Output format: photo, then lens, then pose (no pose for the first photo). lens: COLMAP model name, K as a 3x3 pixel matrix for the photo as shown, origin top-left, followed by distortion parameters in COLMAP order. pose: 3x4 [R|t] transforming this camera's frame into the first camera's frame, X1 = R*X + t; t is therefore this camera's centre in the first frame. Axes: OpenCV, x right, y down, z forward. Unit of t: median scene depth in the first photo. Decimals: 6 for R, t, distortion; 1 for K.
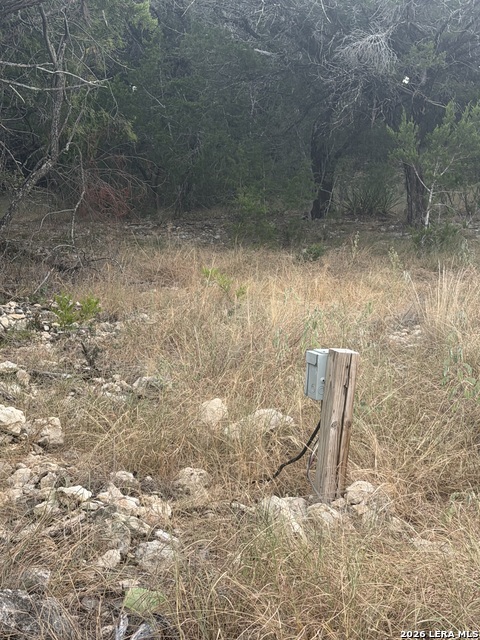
lens RADIAL K [[1256.9, 0, 237.9], [0, 1256.9, 323.6], [0, 0, 1]] dist [0.227543, 0.000000]
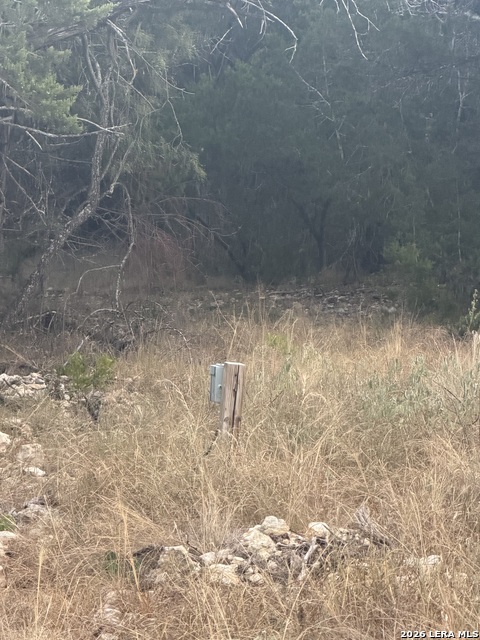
lens RADIAL K [[2770.7, 0, 240.7], [0, 2770.7, 319.0], [0, 0, 1]] dist [0.478687, 0.000000]
pose [[0.989928, -0.005542, -0.141464, 0.236219], [-0.005089, 0.997195, -0.074676, 0.090412], [0.141481, 0.074644, 0.987123, -0.876002]]
